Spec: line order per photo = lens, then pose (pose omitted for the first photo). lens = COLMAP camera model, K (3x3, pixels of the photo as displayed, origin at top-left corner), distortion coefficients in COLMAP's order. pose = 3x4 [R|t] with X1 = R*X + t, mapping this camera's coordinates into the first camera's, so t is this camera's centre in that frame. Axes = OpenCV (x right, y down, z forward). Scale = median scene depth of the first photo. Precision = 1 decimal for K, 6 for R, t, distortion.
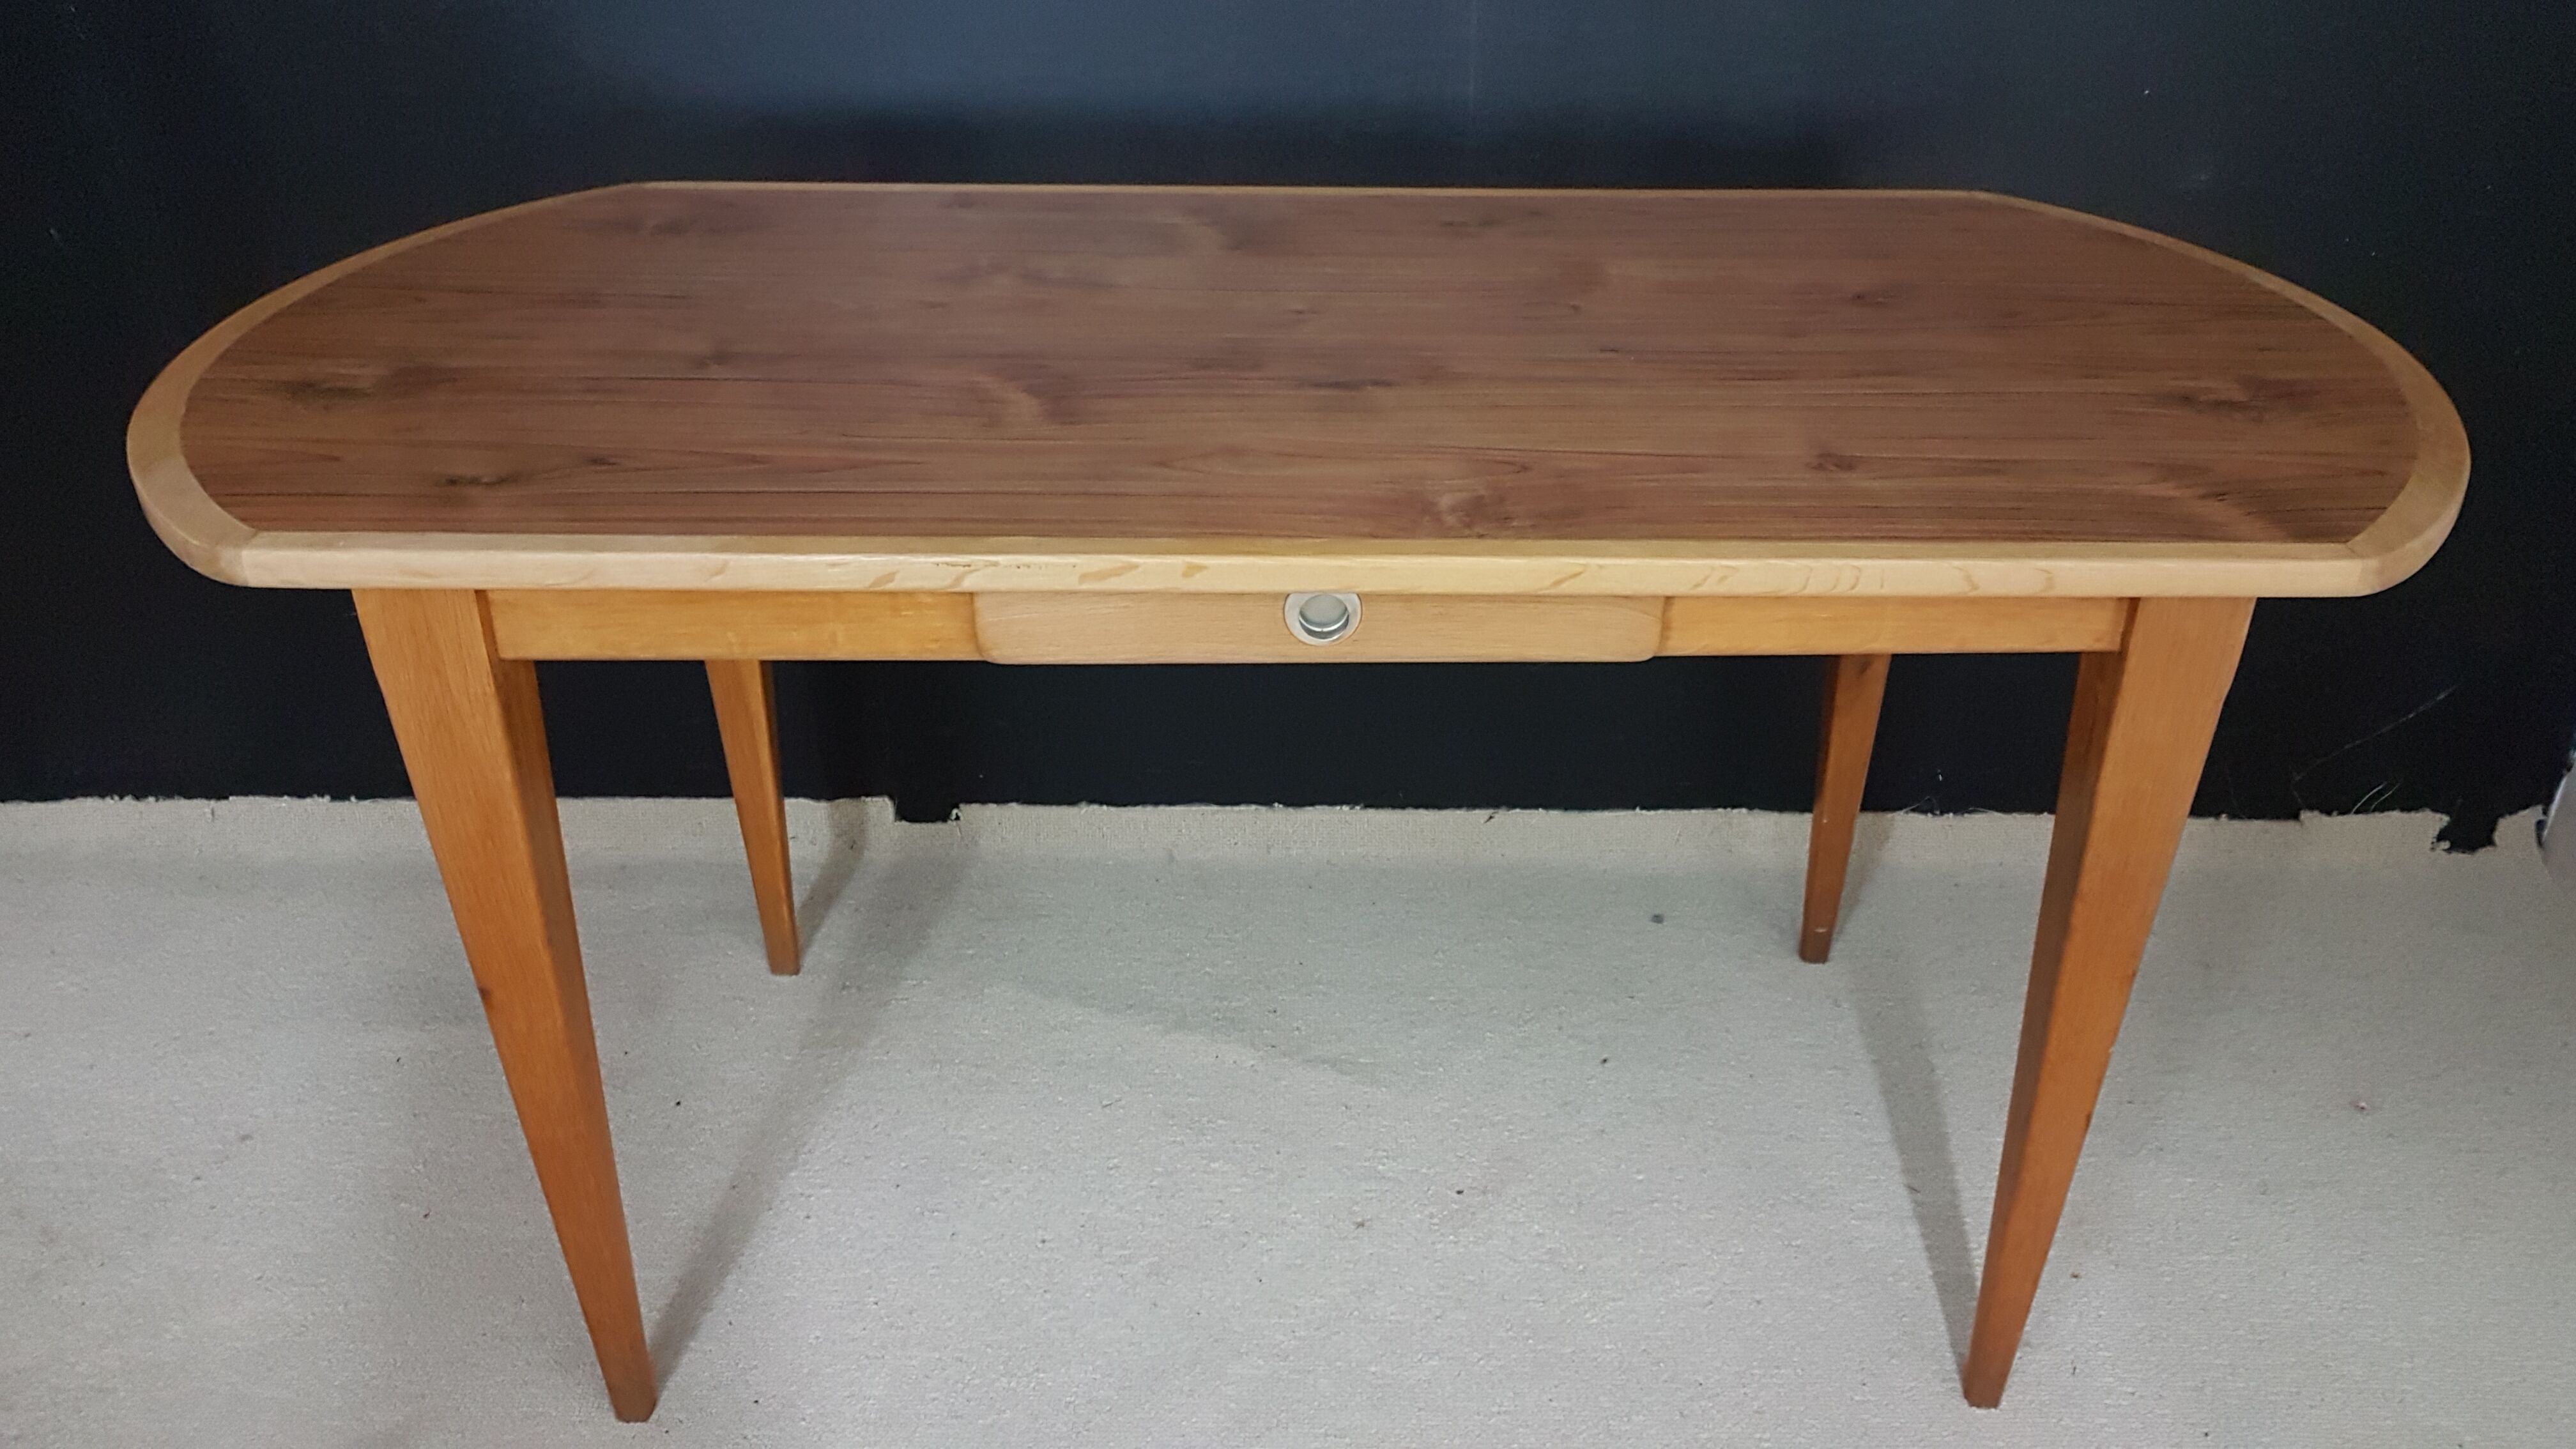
lens RADIAL K [[1971.2, 0, 1377.4], [0, 1971.2, 733.5], [0, 0, 1]] dist [-0.007689, -0.007987]
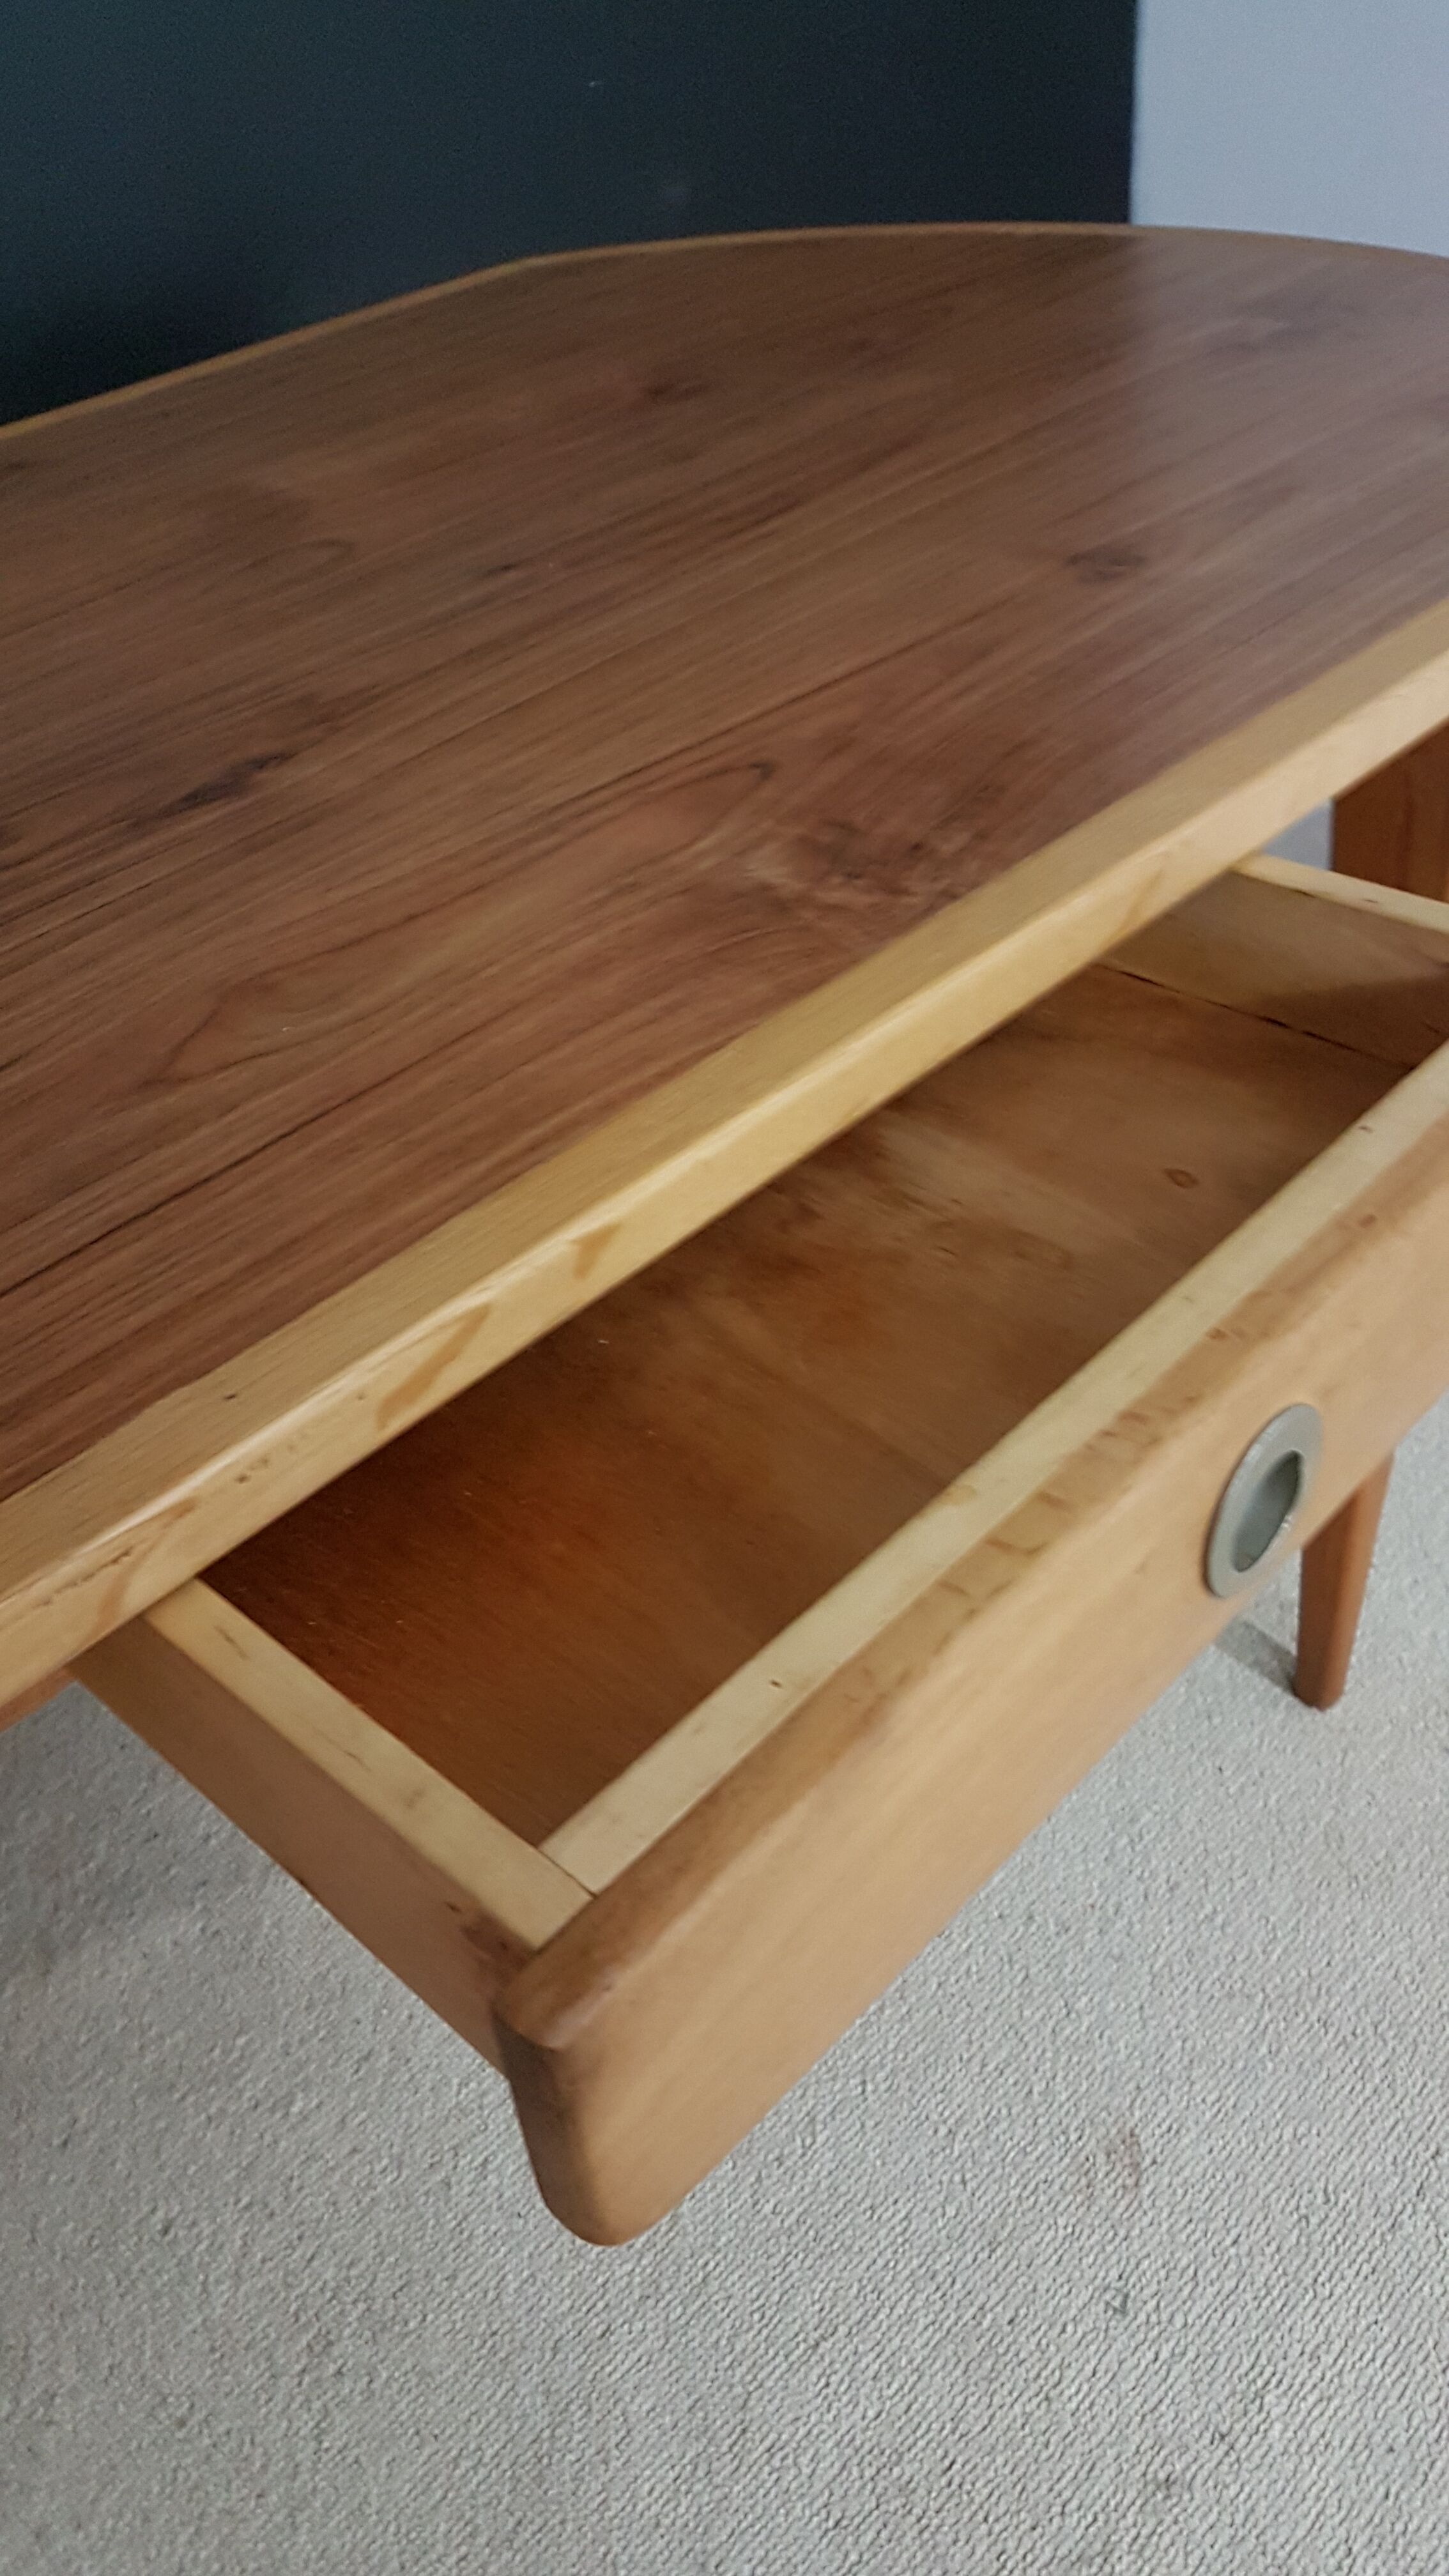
lens RADIAL K [[1990.8, 0, 724.5], [0, 1990.8, 1288.0], [0, 0, 1]] dist [-0.012945, -0.005640]
pose [[0.704981, -0.505358, 0.497609, -0.138995], [0.445074, 0.861506, 0.244369, -0.080539], [-0.552187, 0.049197, 0.832268, 0.316044]]
